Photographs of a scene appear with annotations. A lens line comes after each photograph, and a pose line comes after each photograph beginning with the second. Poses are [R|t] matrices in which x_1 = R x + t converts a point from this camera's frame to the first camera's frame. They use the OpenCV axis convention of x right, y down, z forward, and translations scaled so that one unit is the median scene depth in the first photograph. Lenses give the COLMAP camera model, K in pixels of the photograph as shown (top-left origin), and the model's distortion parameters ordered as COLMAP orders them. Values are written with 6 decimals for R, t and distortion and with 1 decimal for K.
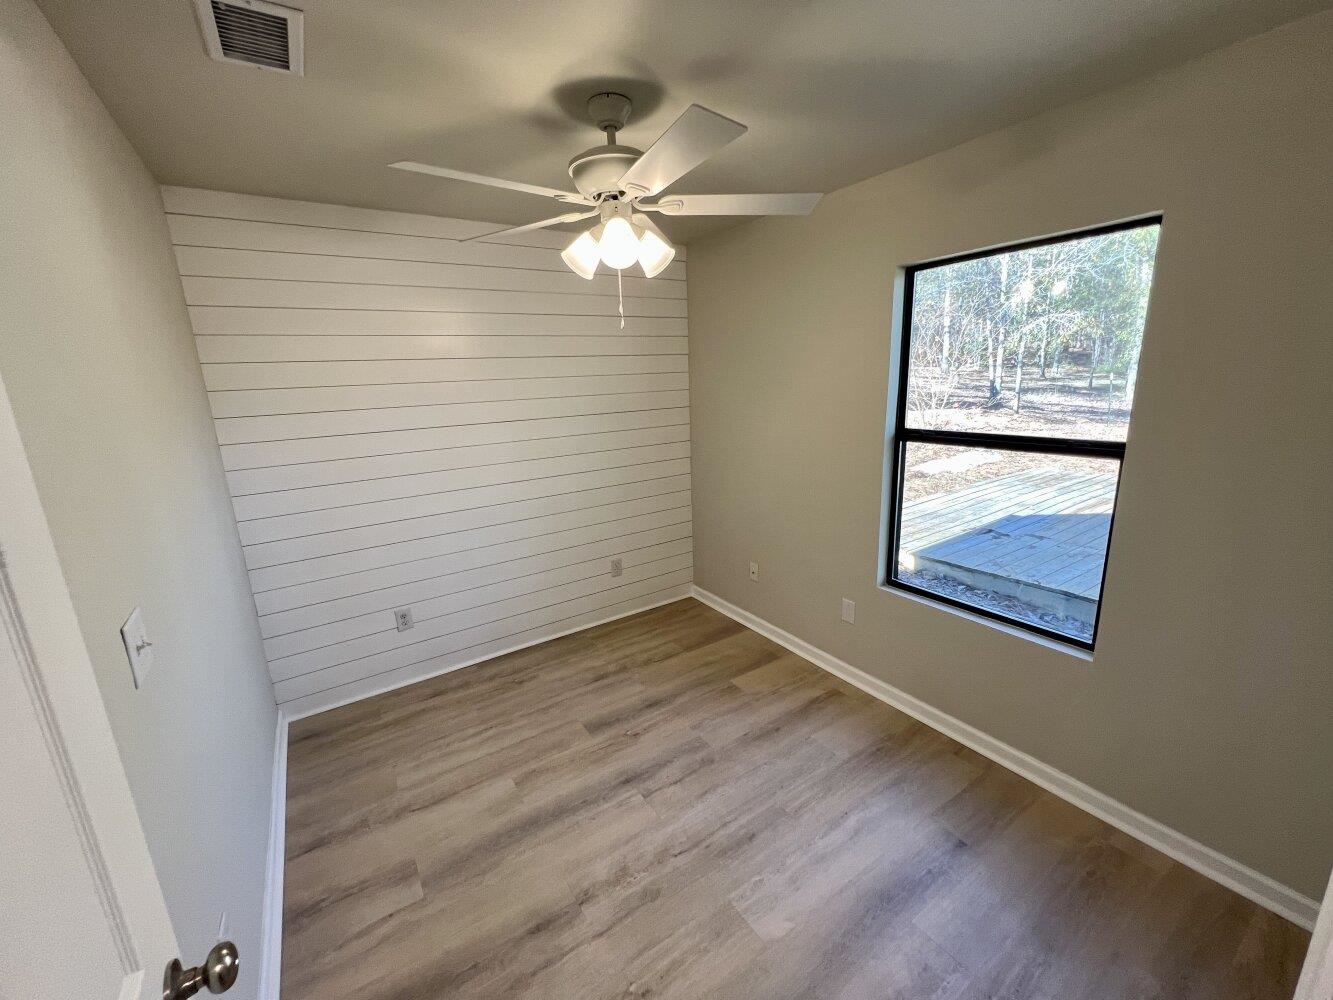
lens RADIAL K [[534.1, 0, 664.9], [0, 534.1, 498.1], [0, 0, 1]] dist [0.001188, 0.000061]
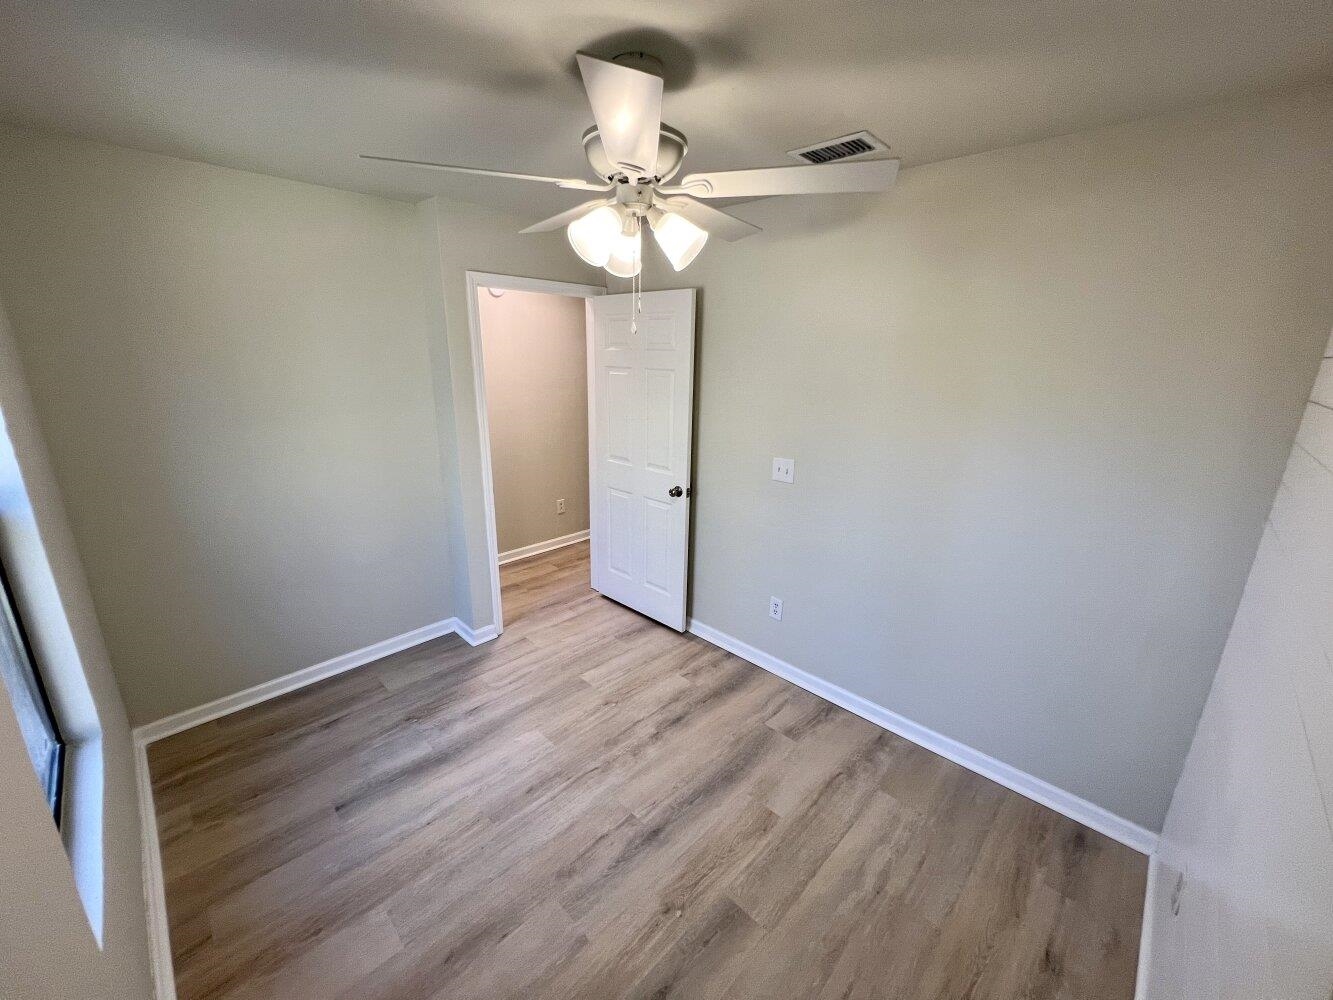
lens RADIAL K [[534.1, 0, 665.6], [0, 534.1, 504.5], [0, 0, 1]] dist [0.001188, 0.000061]
pose [[-0.977247, 0.078667, -0.196977, 0.049771], [-0.030570, 0.866745, 0.497815, -0.414695], [0.209890, 0.492509, -0.844619, 1.536957]]
